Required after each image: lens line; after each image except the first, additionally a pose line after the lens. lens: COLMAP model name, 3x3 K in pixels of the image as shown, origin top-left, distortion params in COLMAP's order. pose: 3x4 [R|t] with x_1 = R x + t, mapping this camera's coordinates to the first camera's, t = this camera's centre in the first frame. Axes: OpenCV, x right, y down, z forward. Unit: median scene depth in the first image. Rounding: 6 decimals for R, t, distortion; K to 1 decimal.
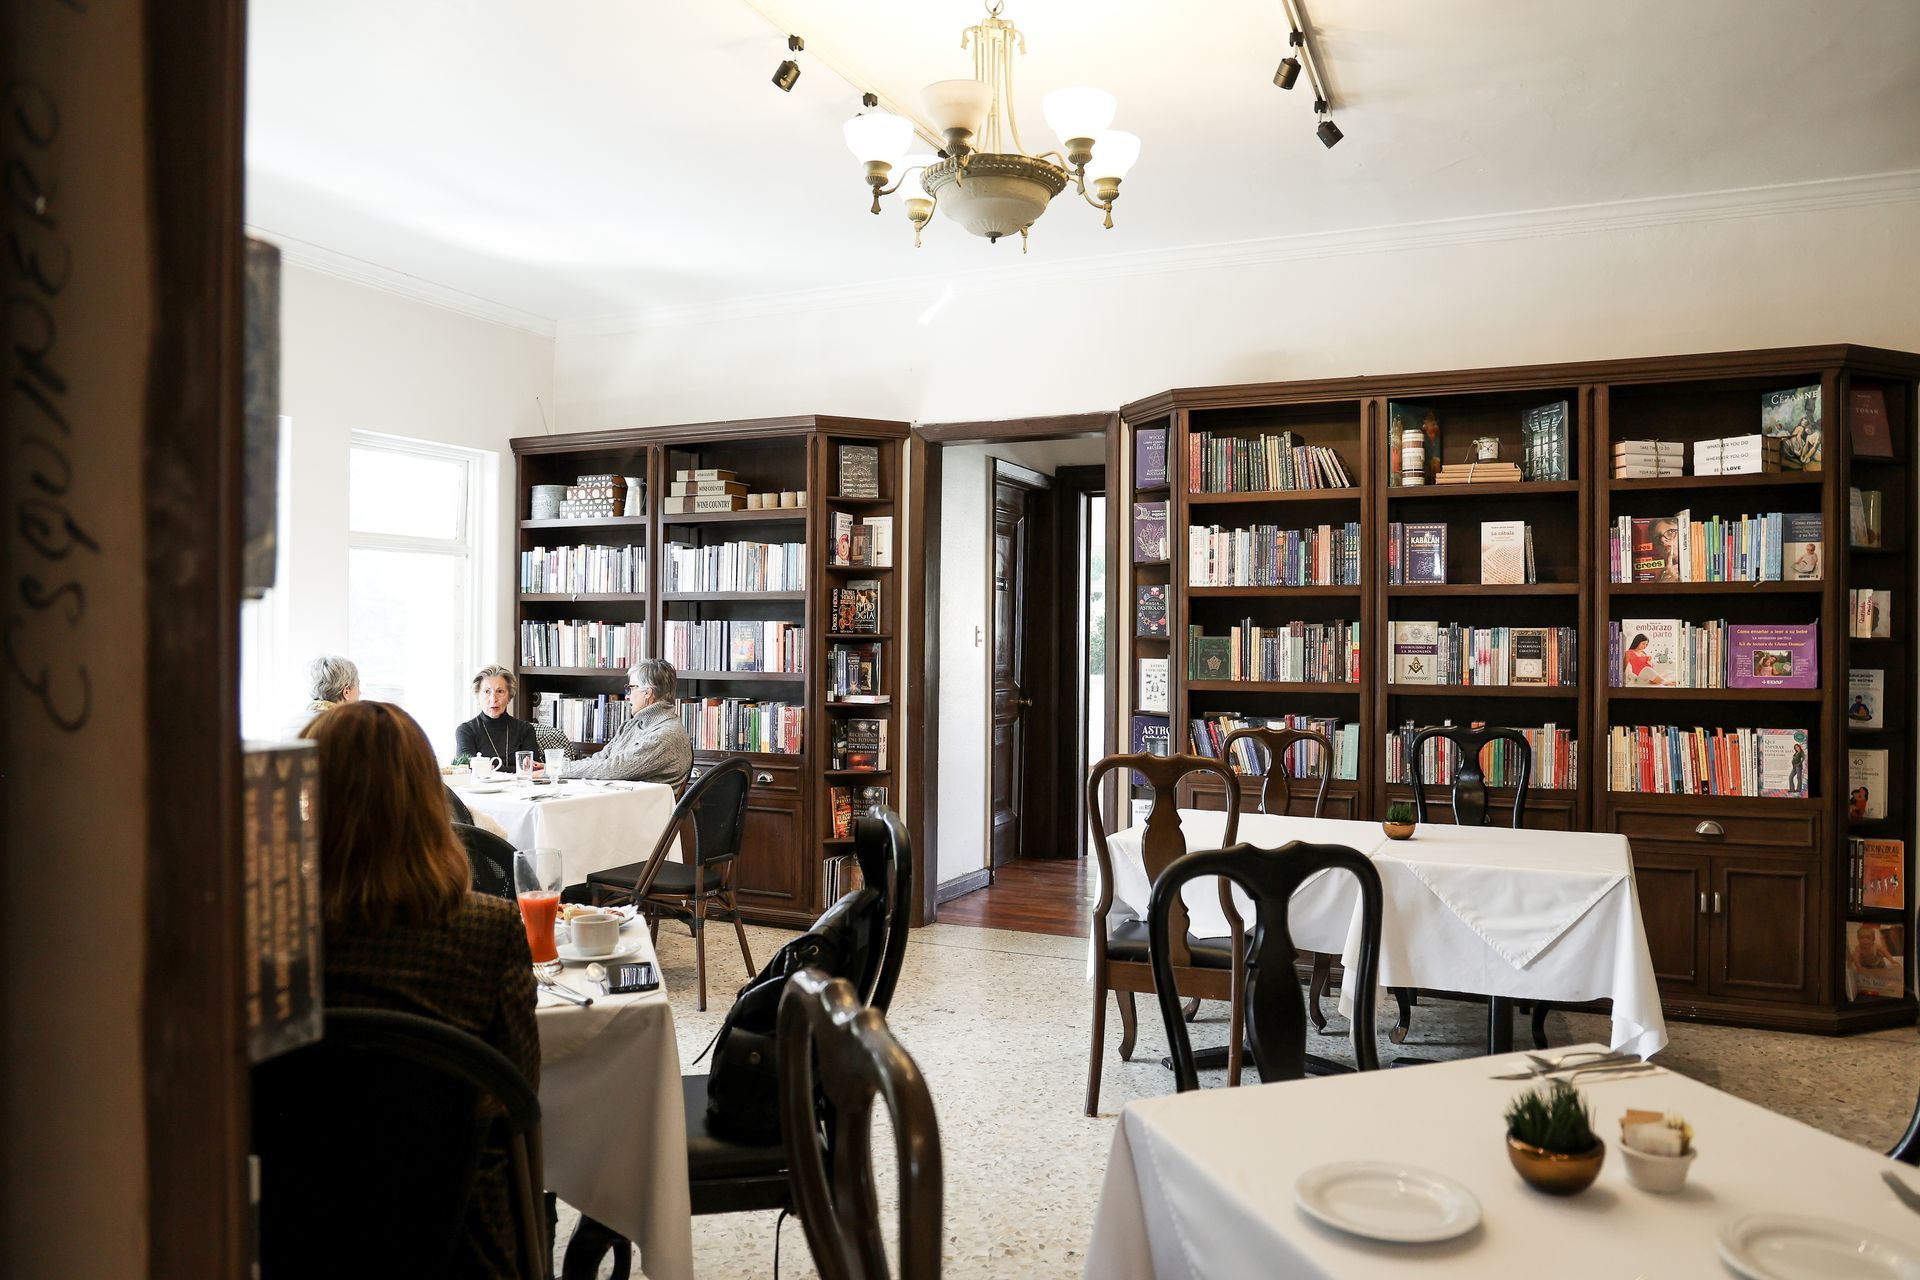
lens RADIAL K [[1307.8, 0, 967.3], [0, 1307.8, 644.2], [0, 0, 1]] dist [-0.100142, 0.072805]
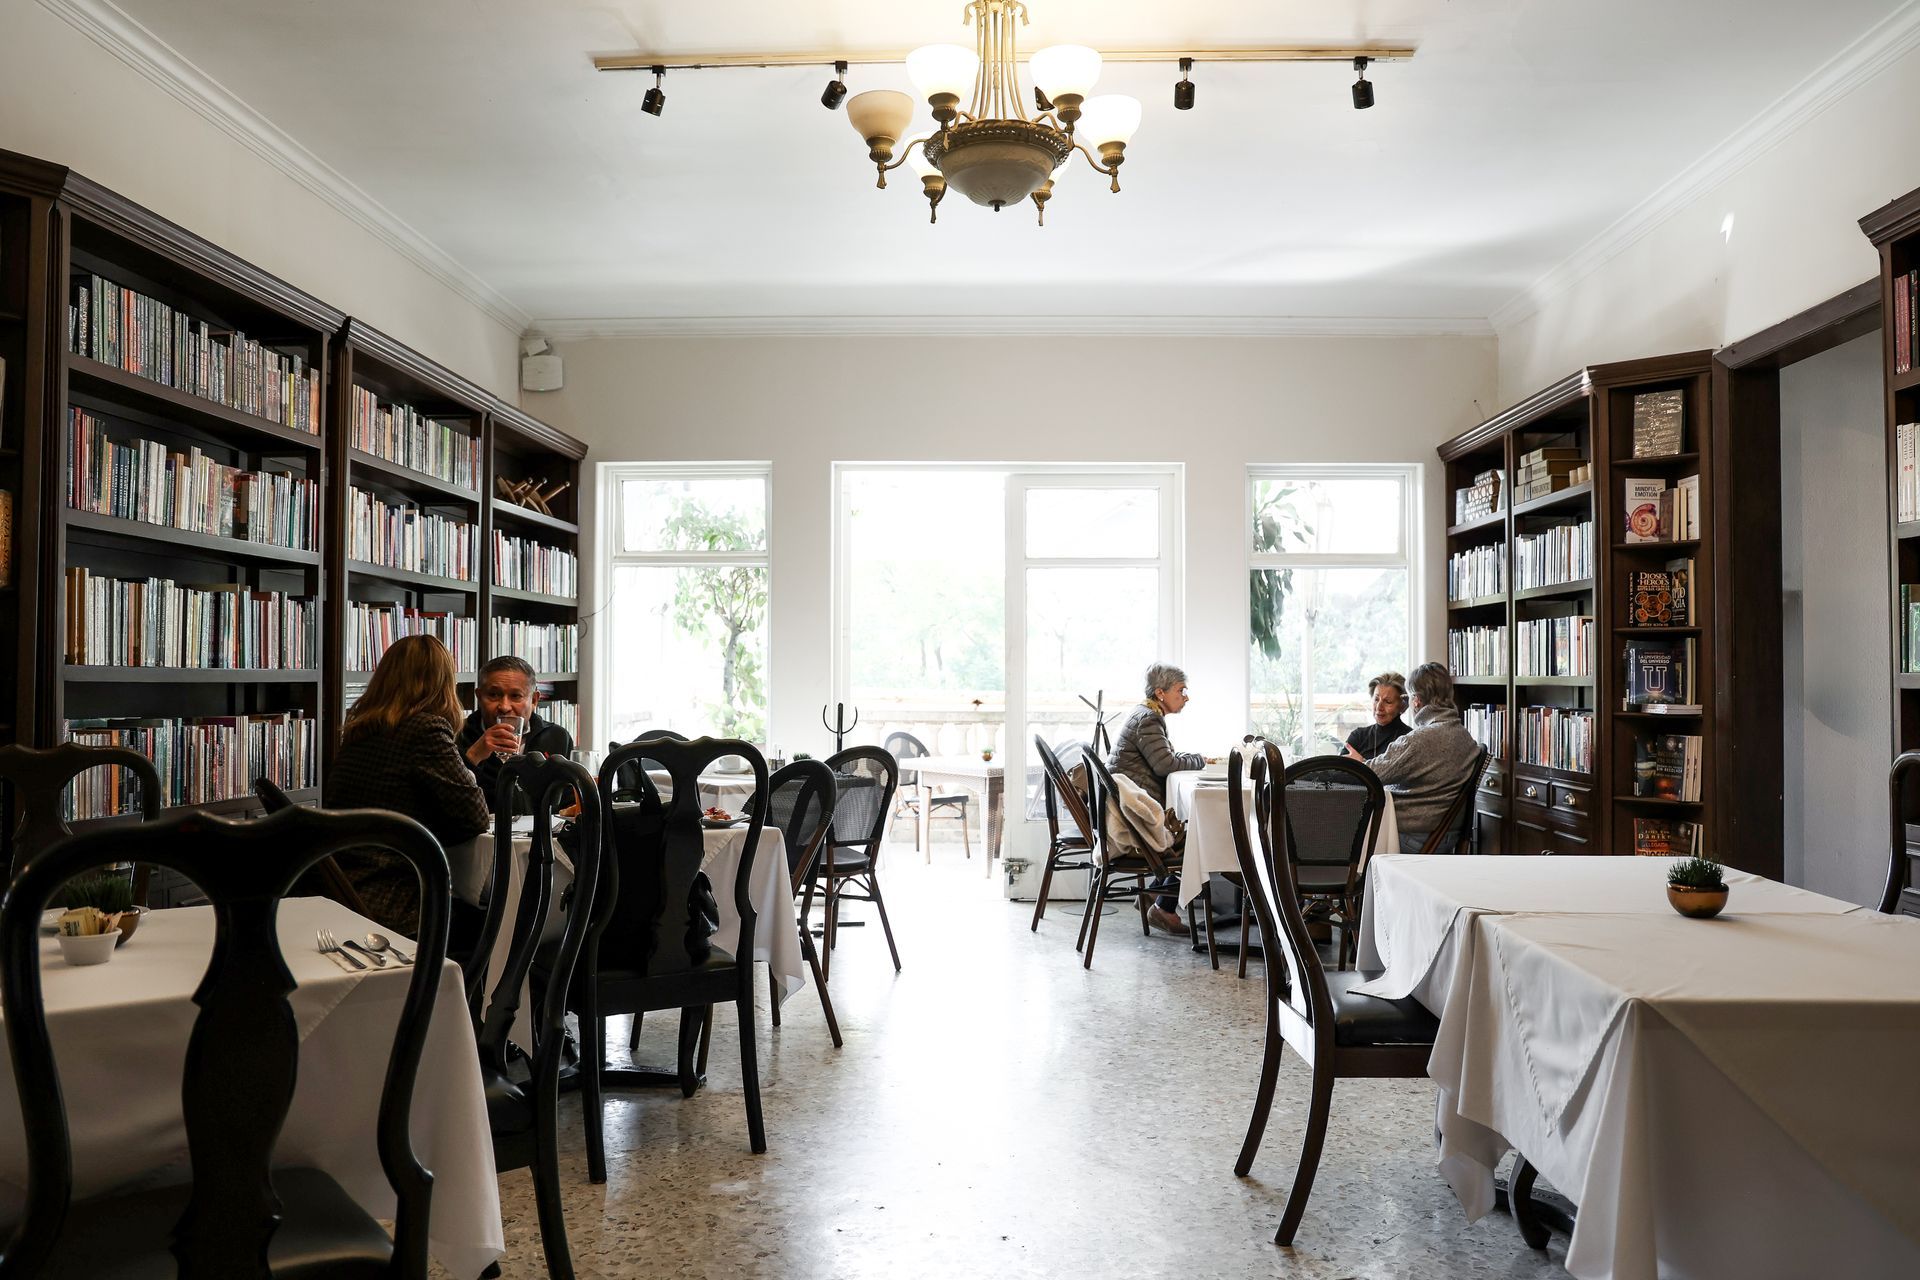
lens RADIAL K [[1307.8, 0, 967.3], [0, 1307.8, 644.2], [0, 0, 1]] dist [-0.100142, 0.072805]
pose [[0.406059, -0.024597, -0.913516, 0.575182], [-0.006032, 0.999544, -0.029594, 0.035526], [0.913827, 0.017527, 0.405725, 0.376735]]
